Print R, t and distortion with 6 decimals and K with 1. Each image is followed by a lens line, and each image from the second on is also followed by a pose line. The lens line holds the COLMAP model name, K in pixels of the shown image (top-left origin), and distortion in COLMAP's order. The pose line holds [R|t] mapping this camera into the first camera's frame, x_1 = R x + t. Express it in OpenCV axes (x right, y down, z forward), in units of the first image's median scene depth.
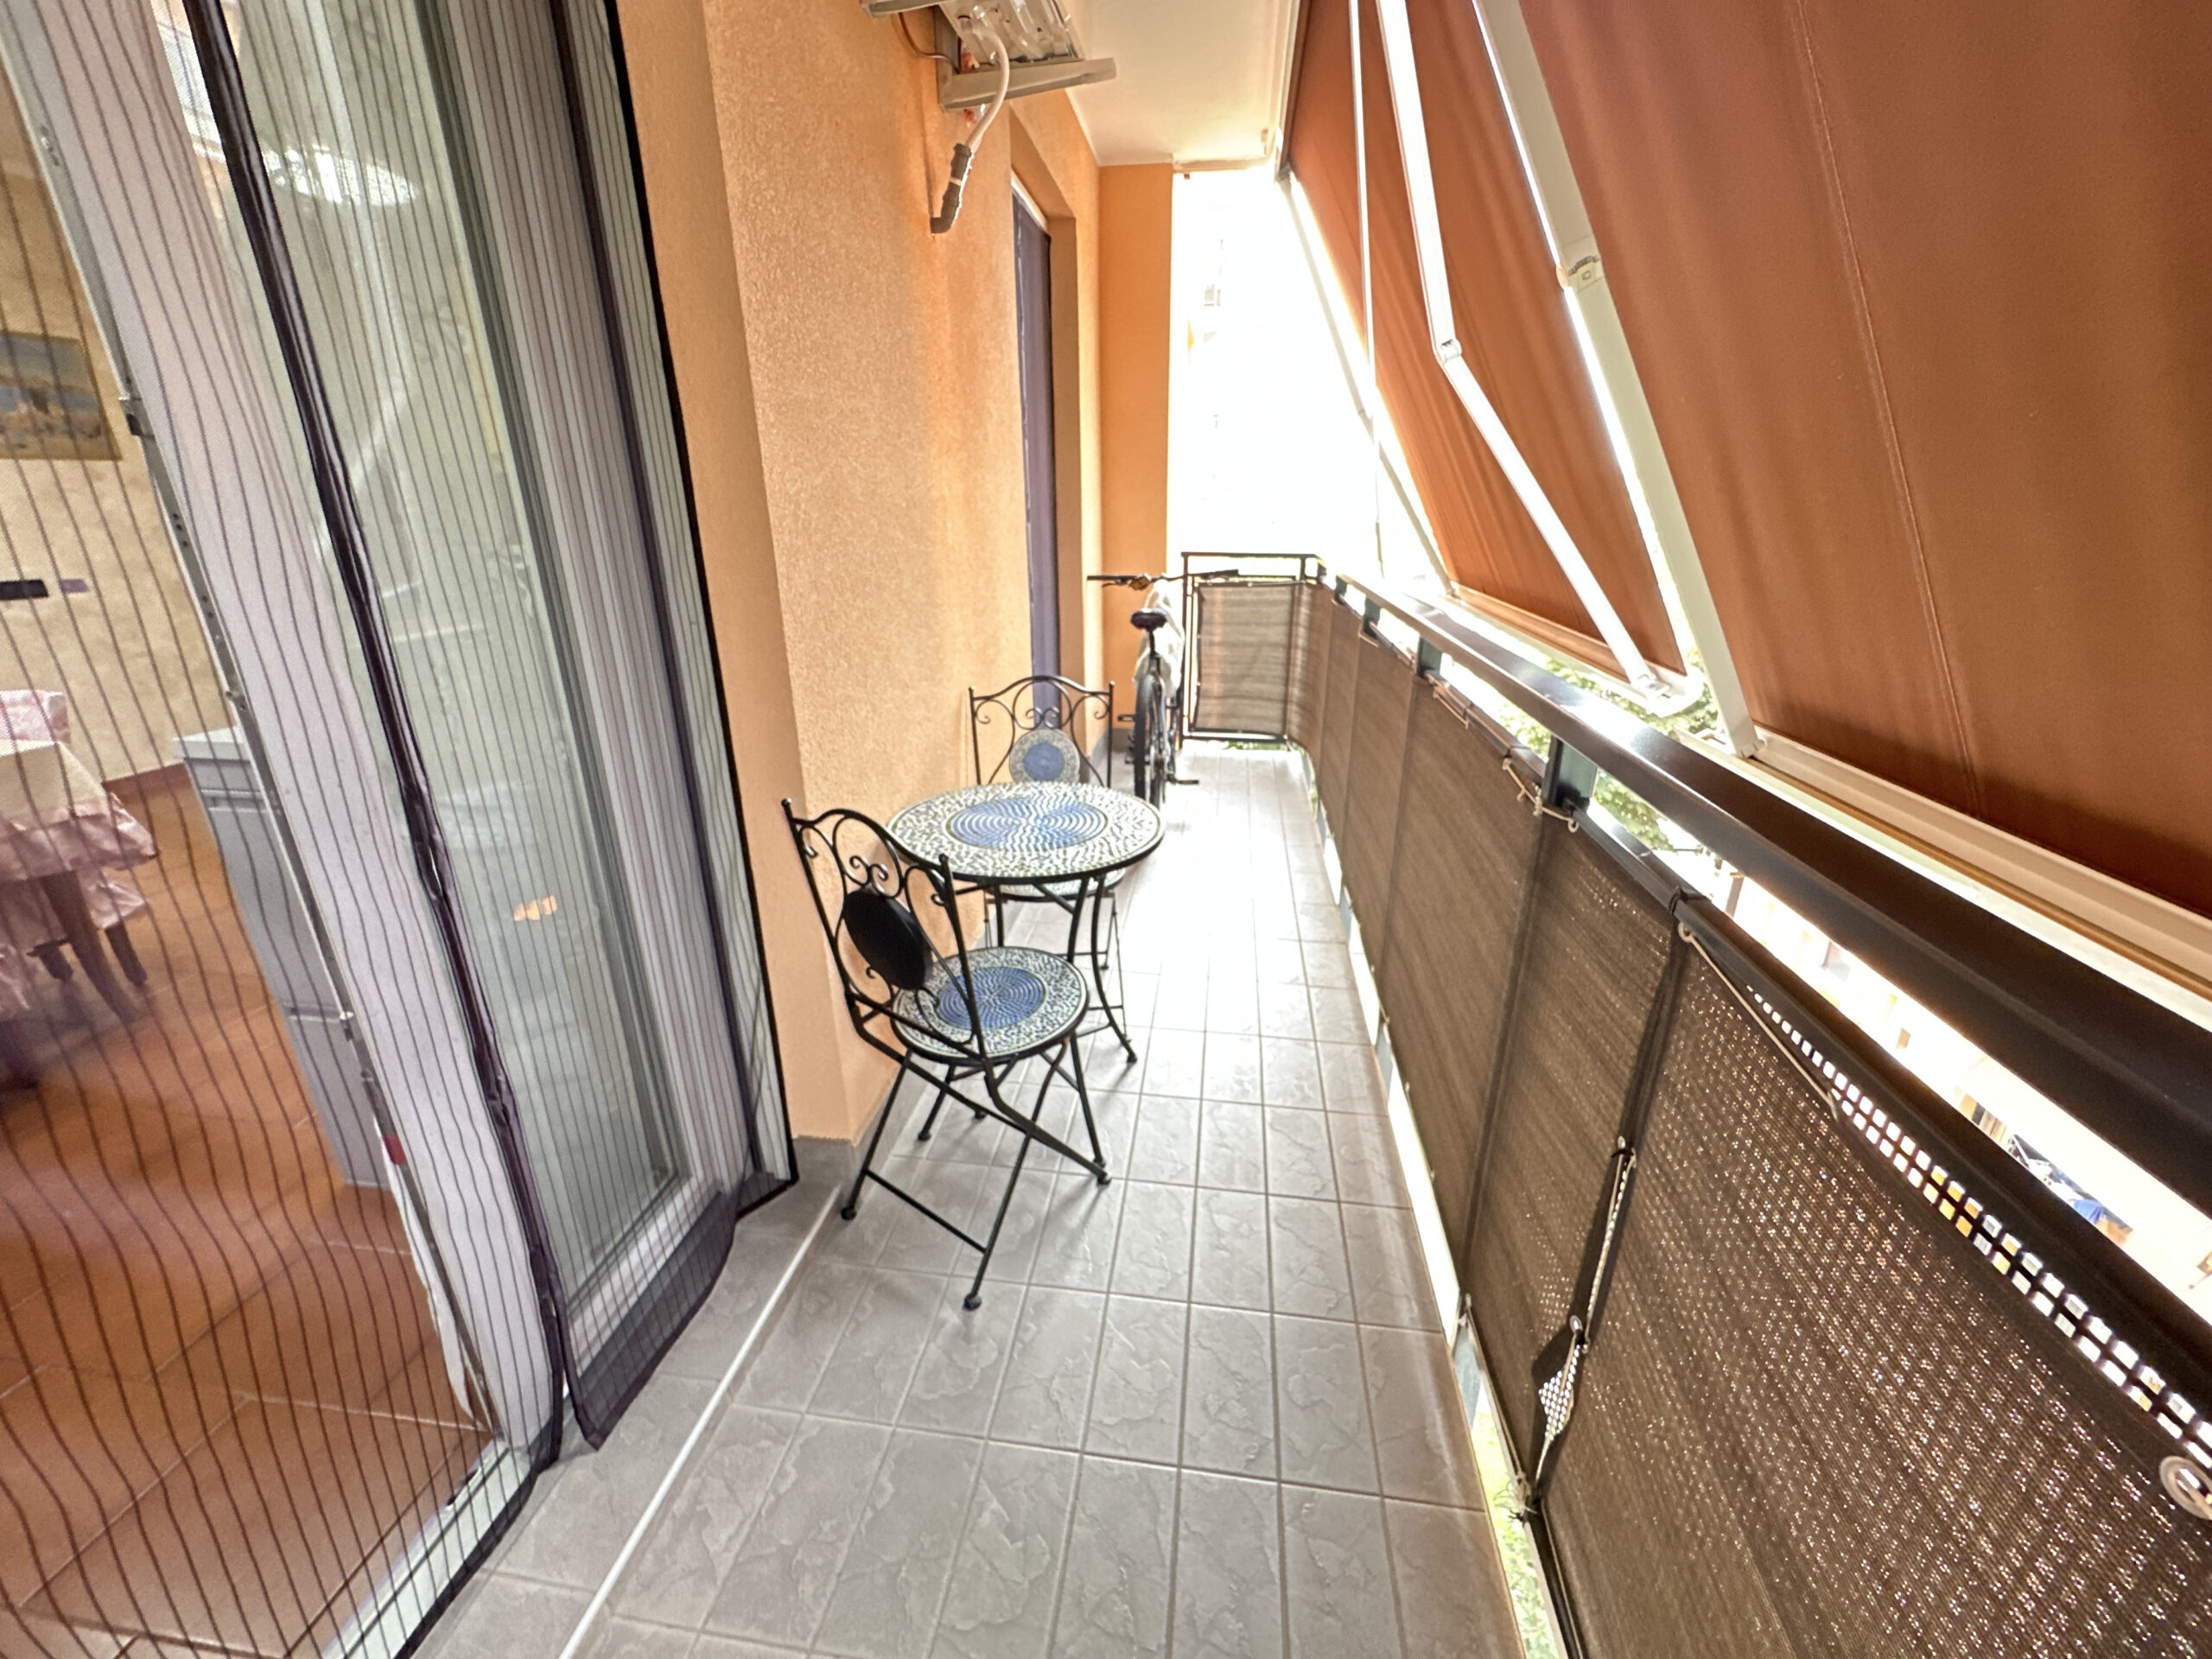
lens RADIAL K [[883.1, 0, 1101.8], [0, 883.1, 823.3], [0, 0, 1]] dist [-0.005659, 0.000853]
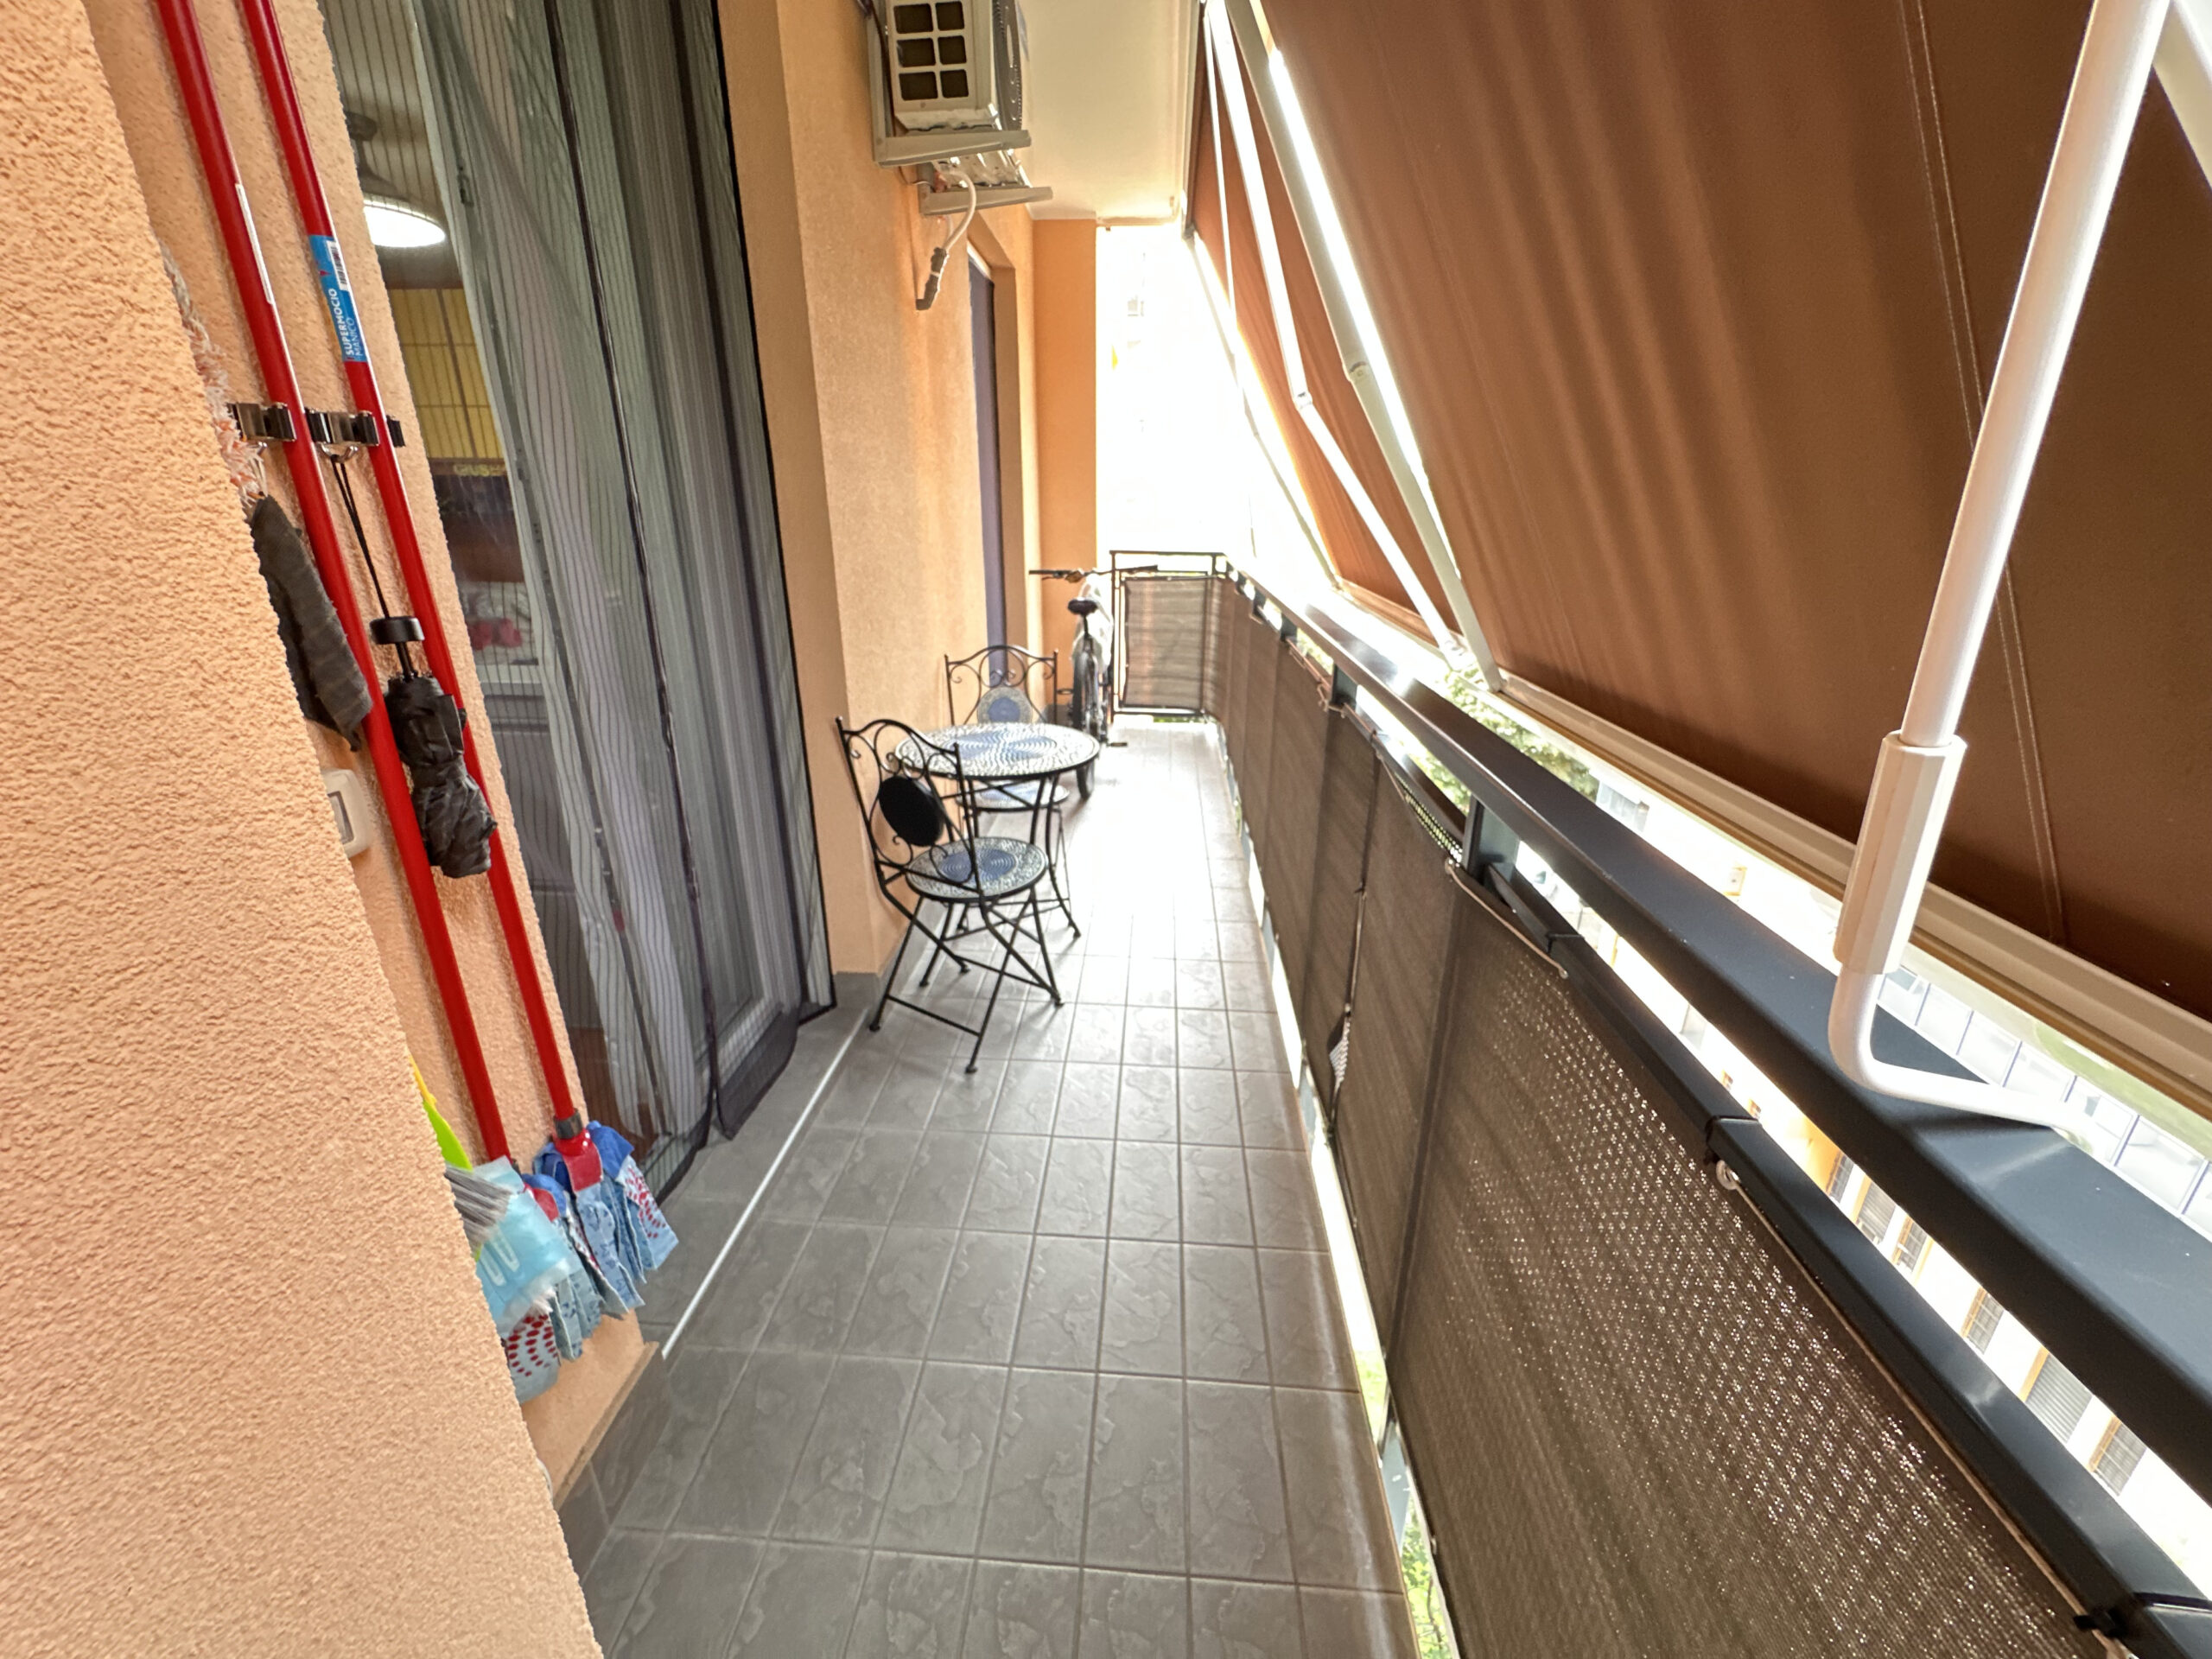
lens RADIAL K [[883.1, 0, 1105.2], [0, 883.1, 824.9], [0, 0, 1]] dist [-0.005659, 0.000853]
pose [[0.996938, -0.019375, 0.075753, -0.021314], [0.019205, 0.999811, 0.002967, 0.101909], [-0.075796, -0.001503, 0.997122, -0.319971]]
